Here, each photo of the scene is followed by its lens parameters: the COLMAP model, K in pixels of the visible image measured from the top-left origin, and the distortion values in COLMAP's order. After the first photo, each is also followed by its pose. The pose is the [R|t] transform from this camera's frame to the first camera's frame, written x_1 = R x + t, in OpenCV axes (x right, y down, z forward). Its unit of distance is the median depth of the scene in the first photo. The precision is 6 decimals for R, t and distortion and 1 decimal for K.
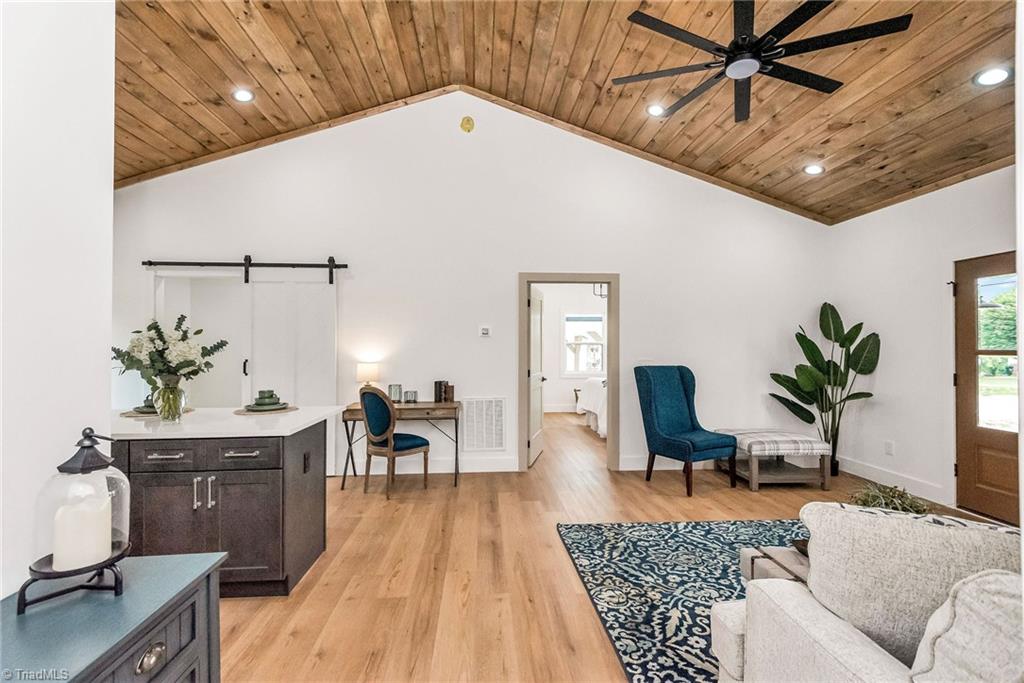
lens RADIAL K [[460.7, 0, 511.8], [0, 460.7, 342.7], [0, 0, 1]] dist [0.037494, -0.021287]
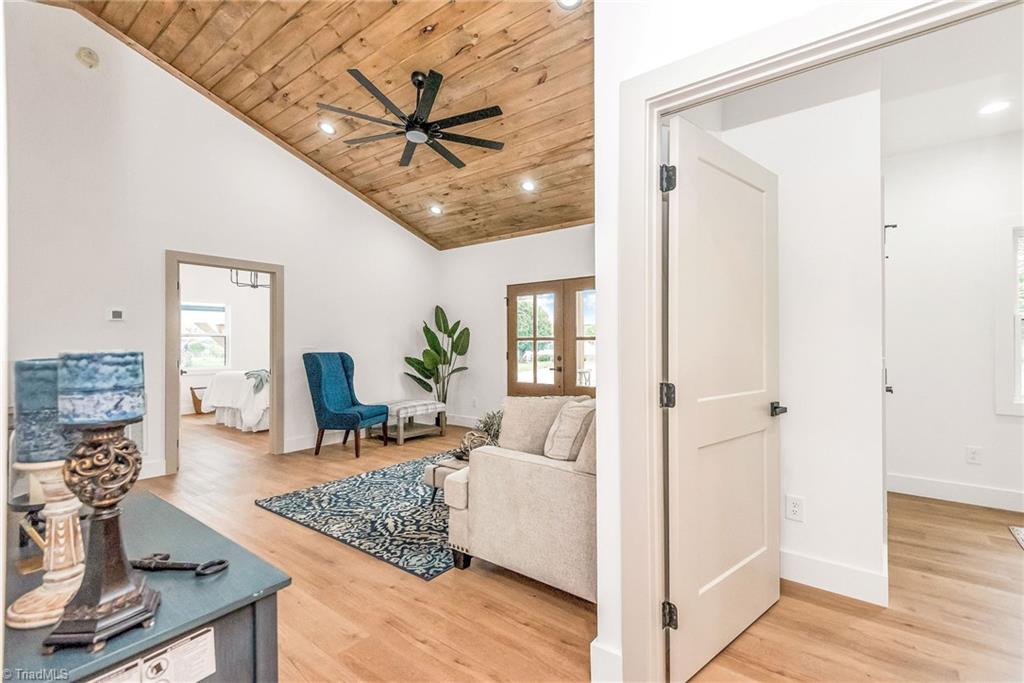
lens RADIAL K [[460.7, 0, 511.8], [0, 460.7, 342.7], [0, 0, 1]] dist [0.037494, -0.021287]
pose [[0.674649, -0.000315, 0.738139, -0.258213], [-0.003051, 0.999990, 0.003215, 0.026027], [-0.738133, -0.004421, 0.674641, -0.123435]]
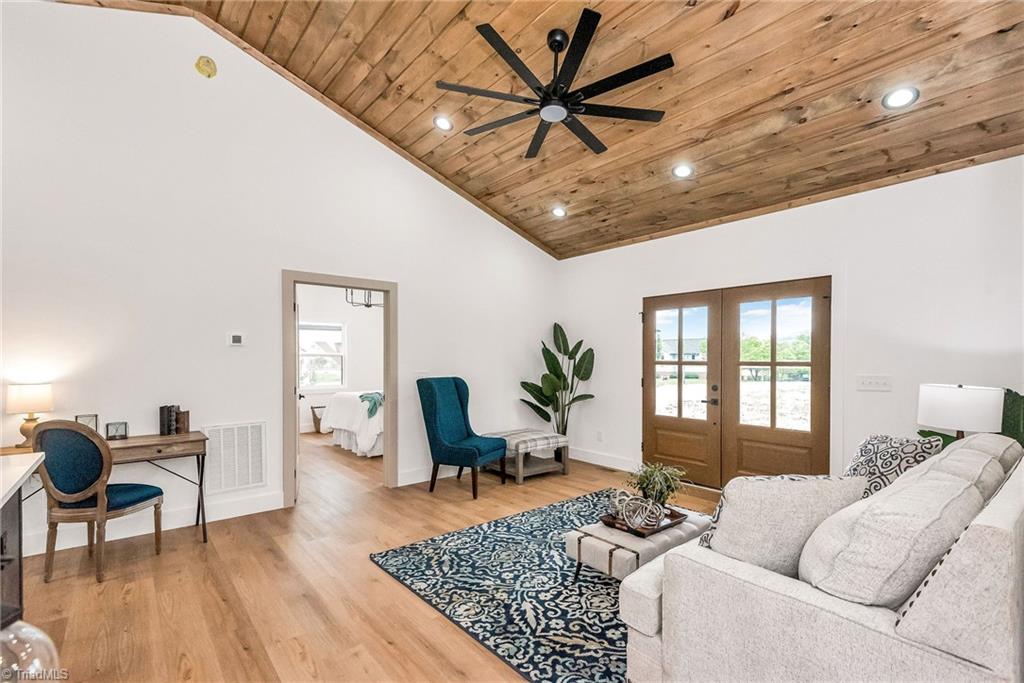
lens RADIAL K [[468.4, 0, 509.1], [0, 468.4, 366.7], [0, 0, 1]] dist [0.040375, -0.024117]
pose [[0.815640, -0.010292, 0.578468, -0.189737], [-0.005108, 0.999675, 0.024989, -0.001789], [-0.578537, -0.023337, 0.815322, 0.085182]]
